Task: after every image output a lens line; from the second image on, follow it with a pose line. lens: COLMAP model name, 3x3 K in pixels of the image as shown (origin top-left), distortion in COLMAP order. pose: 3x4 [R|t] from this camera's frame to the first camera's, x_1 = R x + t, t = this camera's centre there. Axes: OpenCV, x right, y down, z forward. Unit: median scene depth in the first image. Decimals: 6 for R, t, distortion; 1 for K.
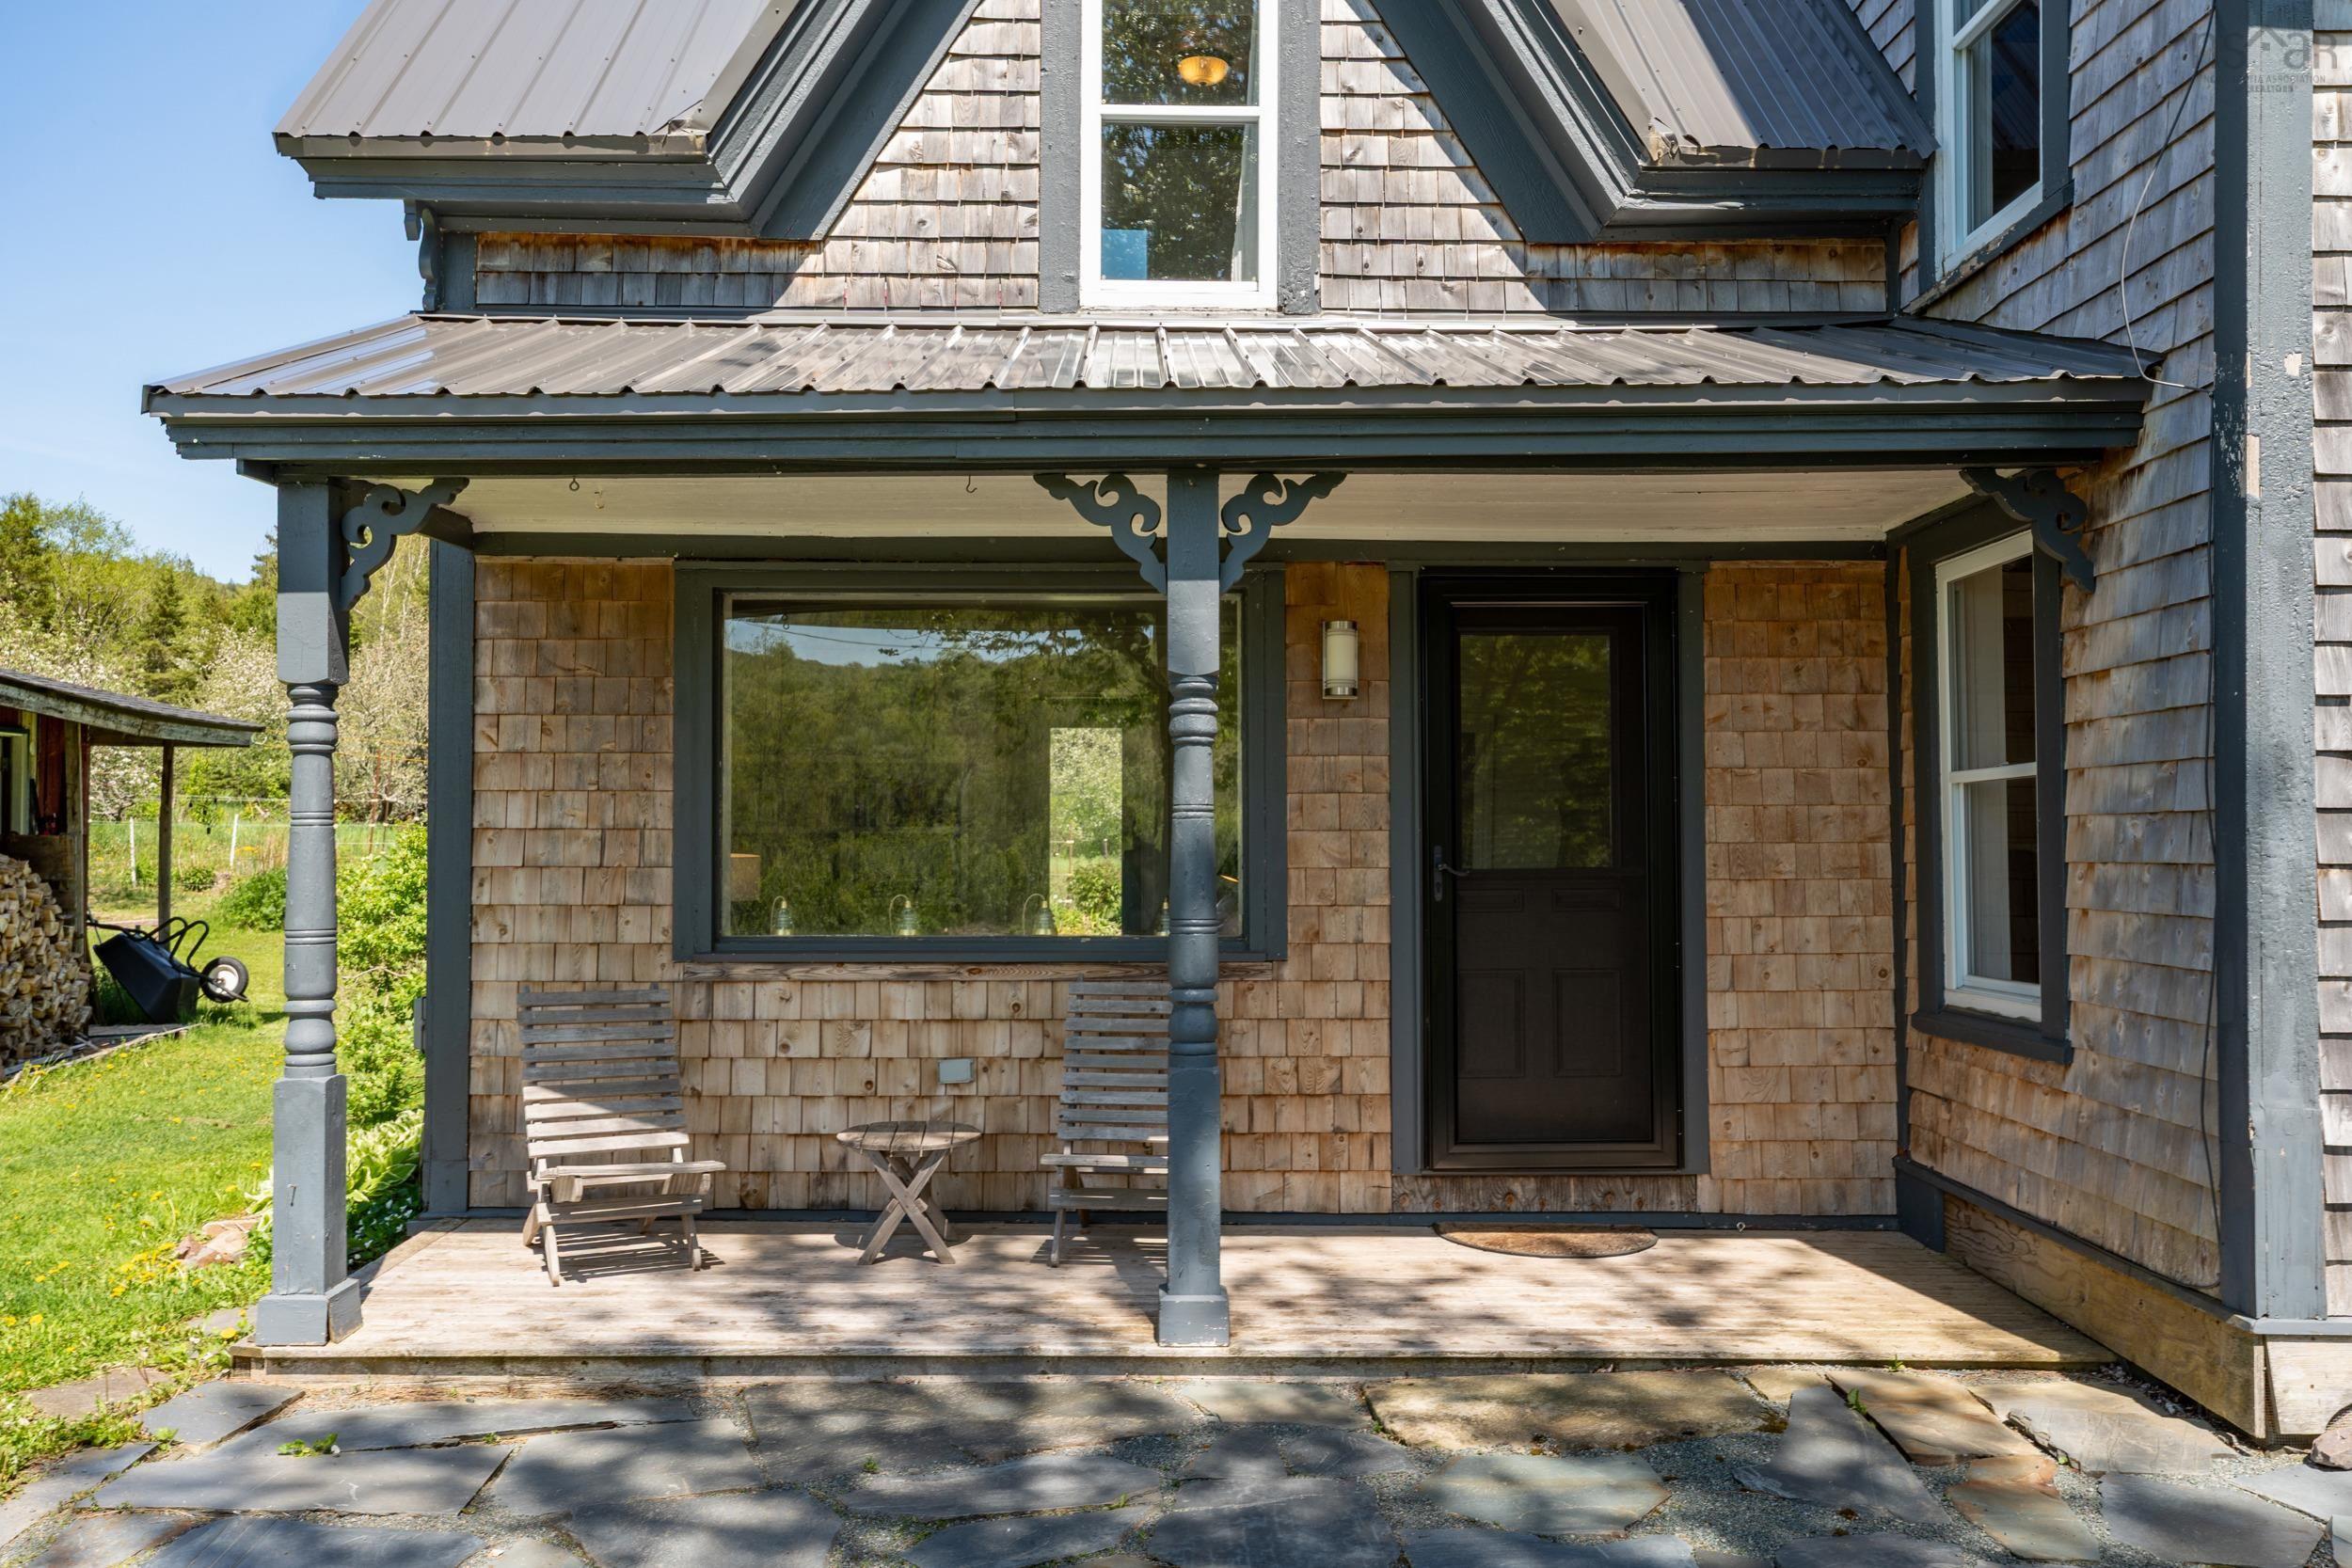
lens RADIAL K [[1860.9, 0, 1177.5], [0, 1860.9, 777.4], [0, 0, 1]] dist [-0.001944, -0.000401]
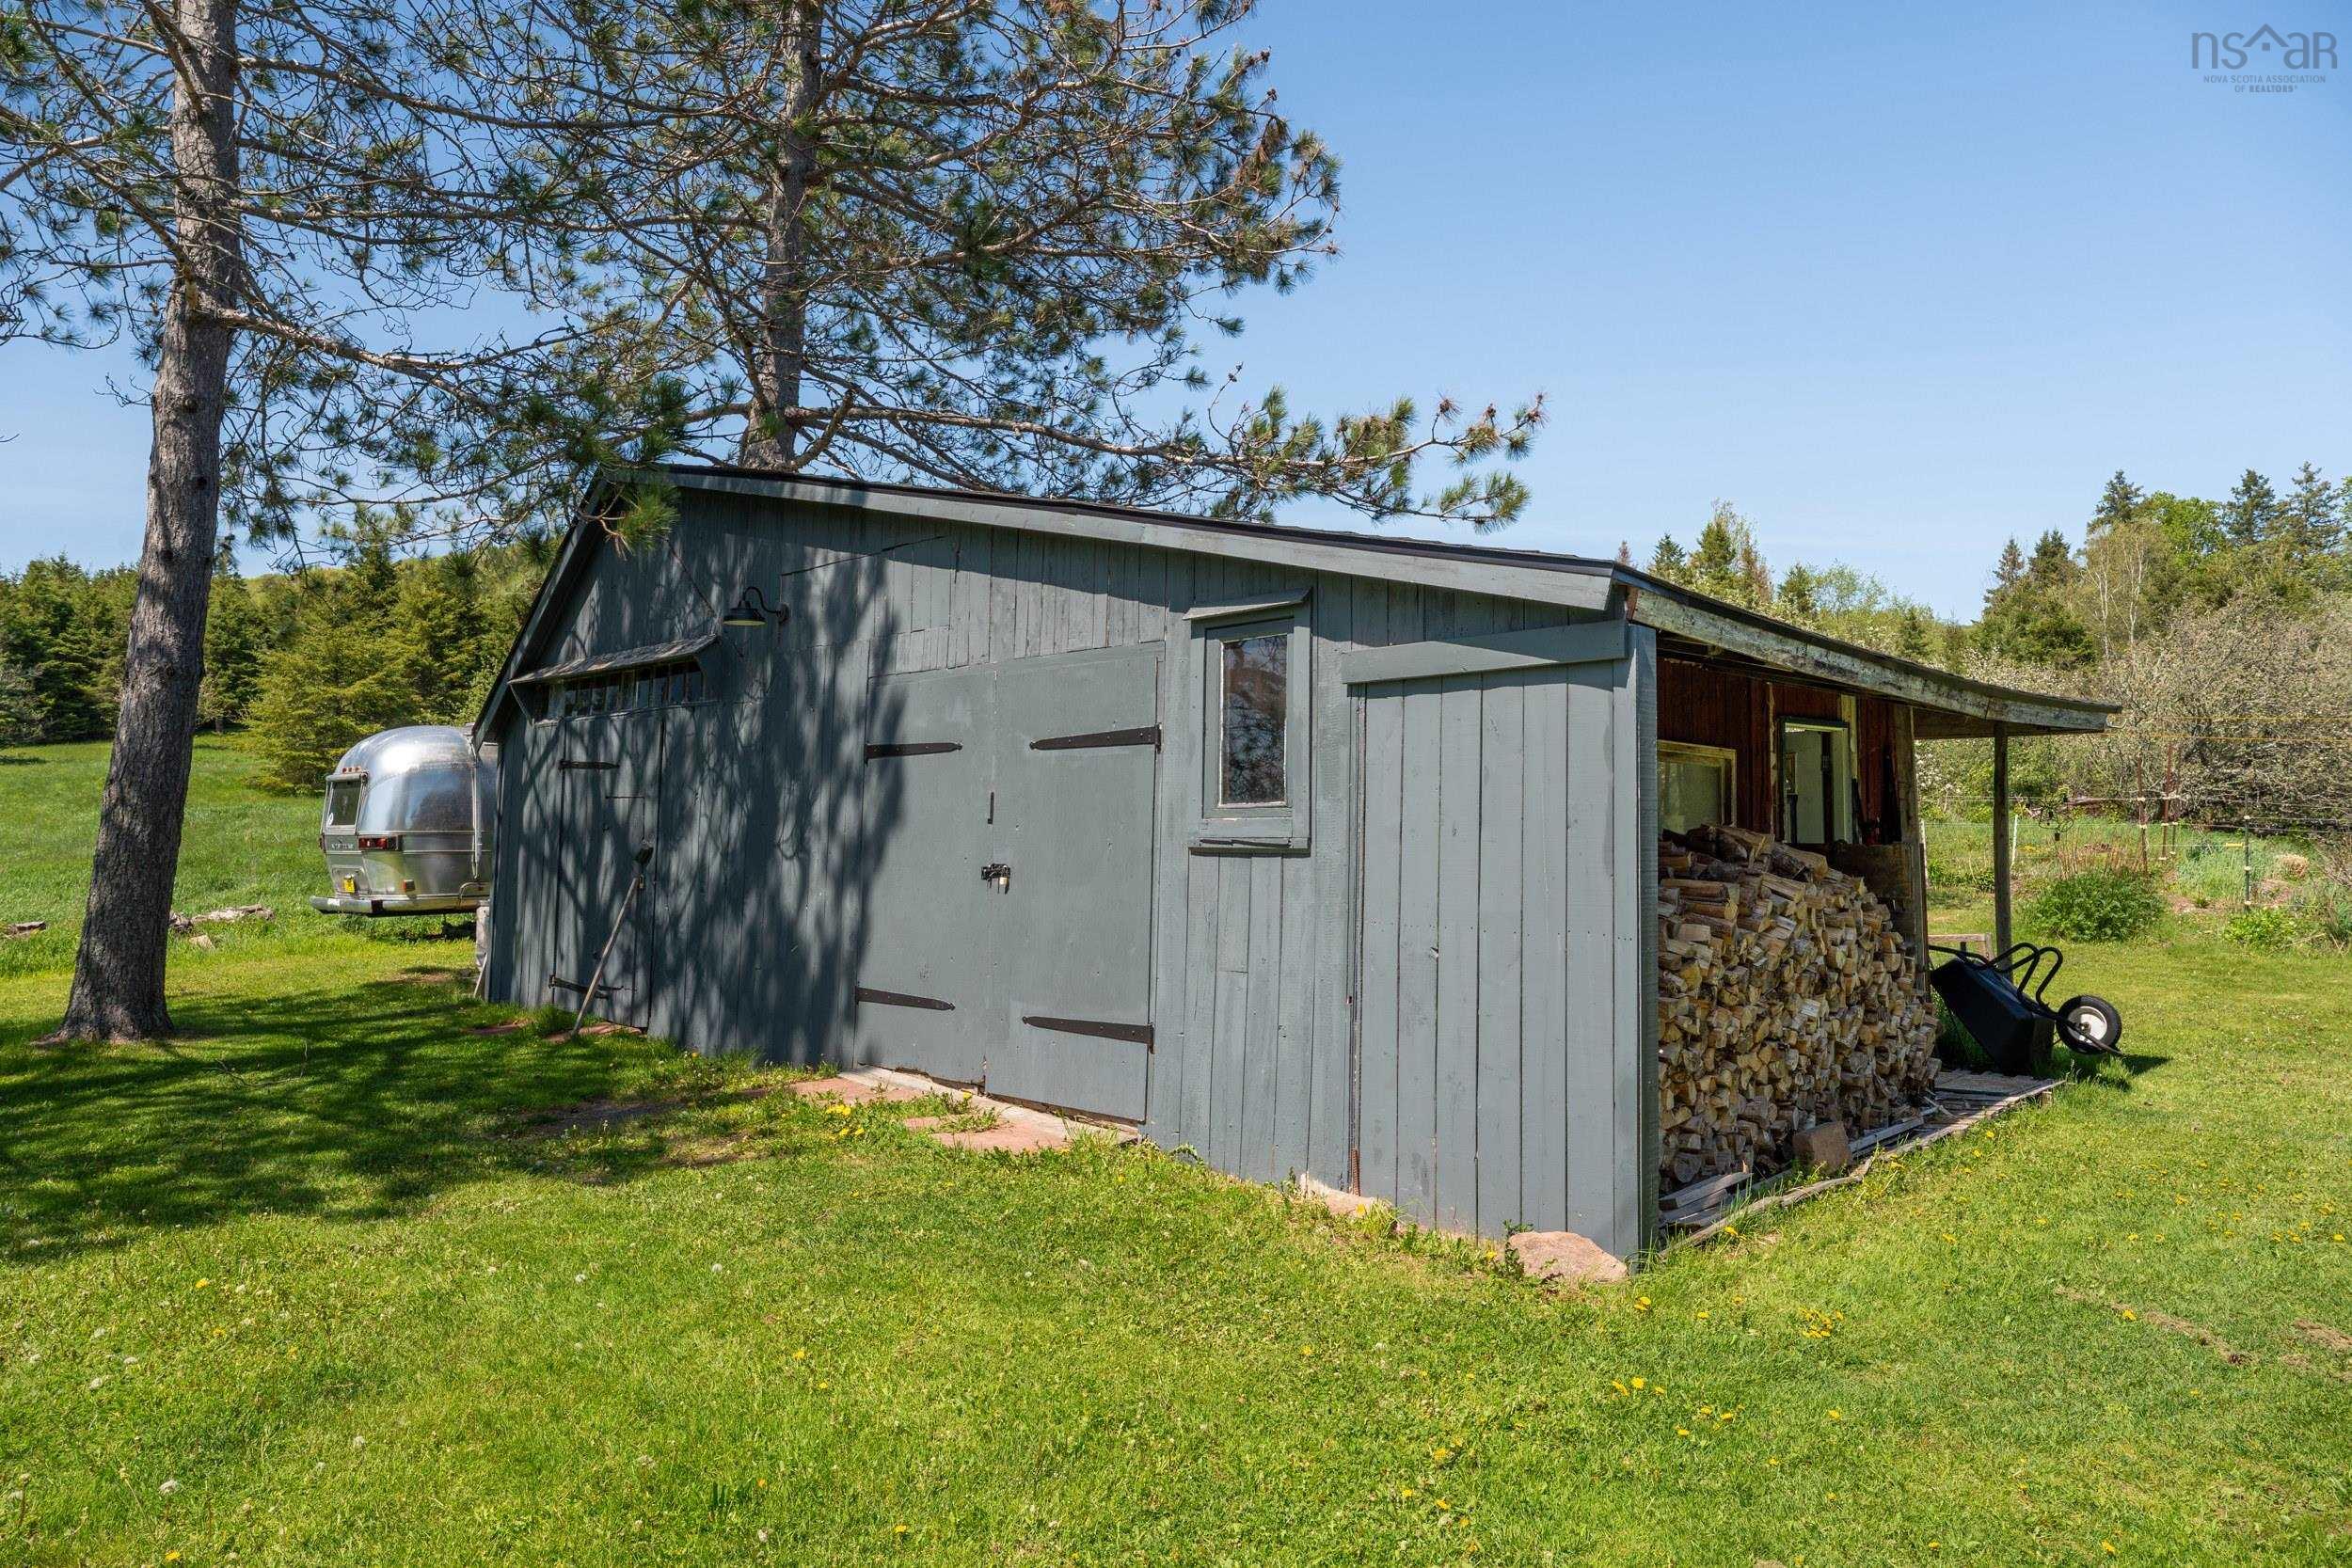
lens RADIAL K [[1487.8, 0, 1175.3], [0, 1487.8, 778.4], [0, 0, 1]] dist [-0.001336, 0.000264]
pose [[0.578160, -0.030165, -0.815365, -0.252694], [0.027849, 0.999464, -0.017229, 0.004390], [0.815448, -0.012746, 0.578690, 0.368115]]
